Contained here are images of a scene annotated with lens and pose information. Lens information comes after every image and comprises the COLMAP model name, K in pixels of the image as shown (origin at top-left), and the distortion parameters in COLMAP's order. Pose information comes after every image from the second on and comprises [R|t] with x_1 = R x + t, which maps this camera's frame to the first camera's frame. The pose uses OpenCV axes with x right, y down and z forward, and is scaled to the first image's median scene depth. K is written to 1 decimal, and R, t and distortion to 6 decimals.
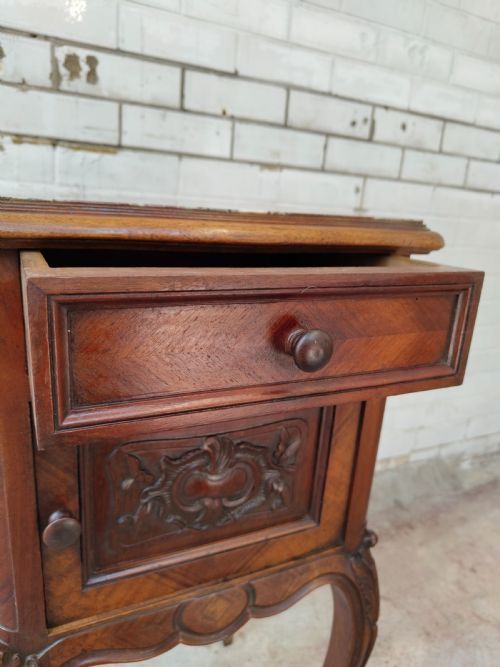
lens RADIAL K [[476.6, 0, 243.7], [0, 476.6, 335.6], [0, 0, 1]] dist [-0.003007, -0.000871]
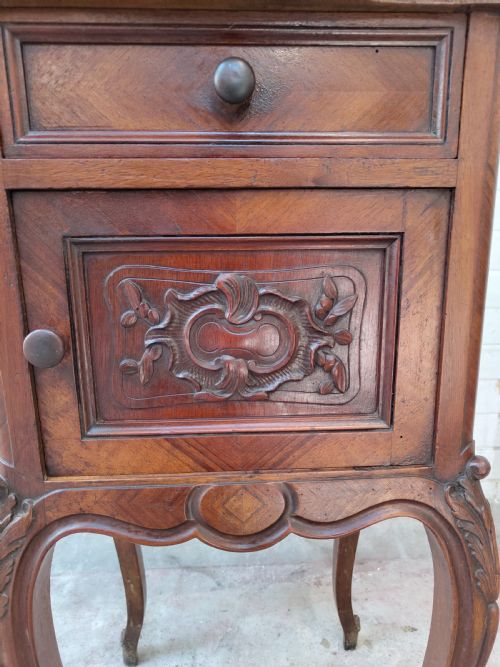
lens RADIAL K [[476.6, 0, 251.9], [0, 476.6, 340.7], [0, 0, 1]] dist [-0.003007, -0.000871]
pose [[0.924119, 0.005512, -0.382065, 0.139170], [-0.035164, 0.996880, -0.070673, 0.186271], [0.380483, 0.078745, 0.921429, 0.128604]]
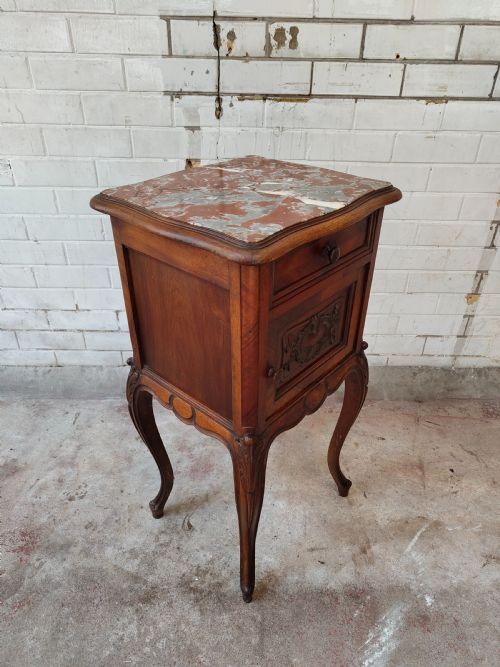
lens RADIAL K [[476.6, 0, 251.5], [0, 476.6, 339.5], [0, 0, 1]] dist [-0.003007, -0.000871]
pose [[0.901576, 0.182511, -0.392237, 0.258861], [-0.066366, 0.954271, 0.291484, -0.124036], [0.427499, -0.236764, 0.872460, -0.433156]]
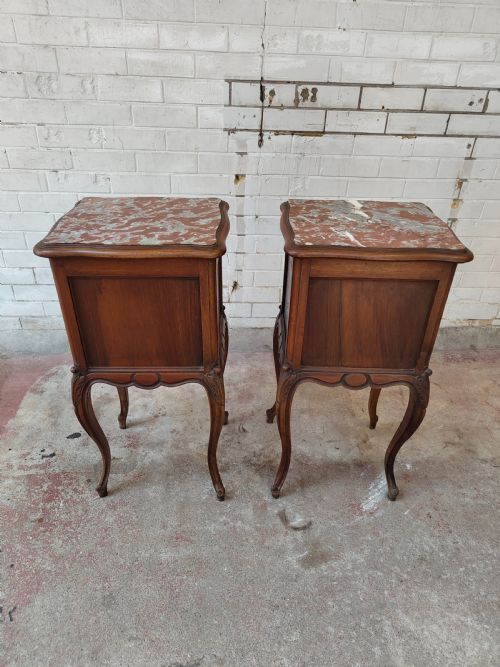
lens RADIAL K [[473.7, 0, 247.8], [0, 473.7, 338.2], [0, 0, 1]] dist [-0.002803, 0.011168]
pose [[0.921070, 0.170890, -0.349896, 0.296965], [-0.069051, 0.955995, 0.285140, -0.124786], [0.383227, -0.238473, 0.892338, -1.127232]]
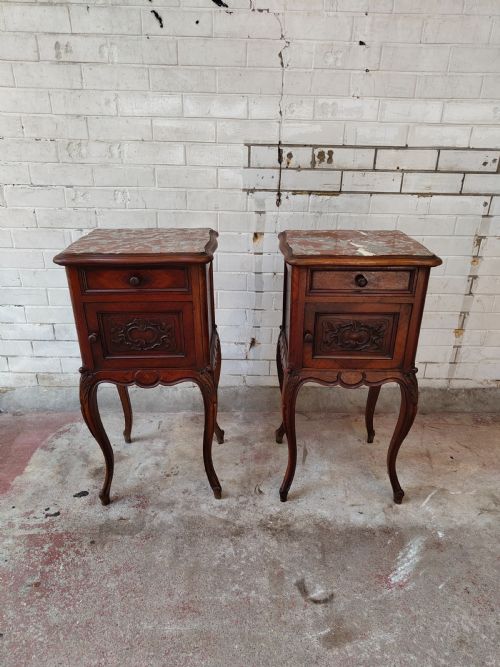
lens RADIAL K [[473.7, 0, 250.3], [0, 473.7, 342.5], [0, 0, 1]] dist [-0.002803, 0.011168]
pose [[0.904577, 0.120503, -0.408925, 0.308371], [-0.067914, 0.987702, 0.140829, -0.022963], [0.420866, -0.099619, 0.901636, -1.087916]]
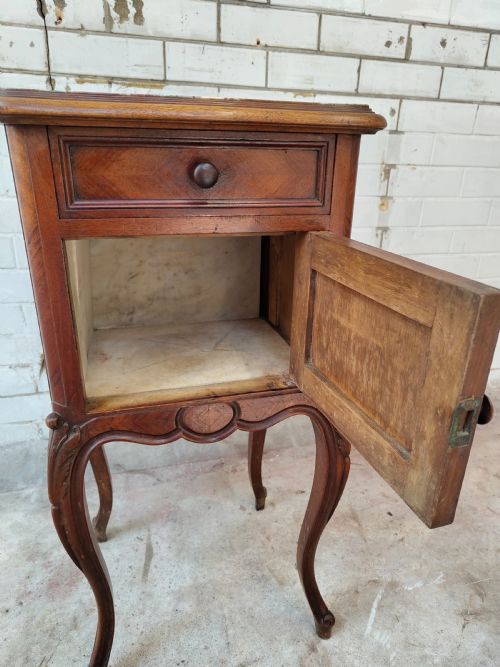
lens RADIAL K [[476.6, 0, 248.2], [0, 476.6, 339.4], [0, 0, 1]] dist [-0.003007, -0.000871]
pose [[0.985588, 0.015683, -0.168433, 0.146941], [0.000381, 0.995485, 0.094919, 0.119389], [0.169161, -0.093615, 0.981132, -0.154271]]
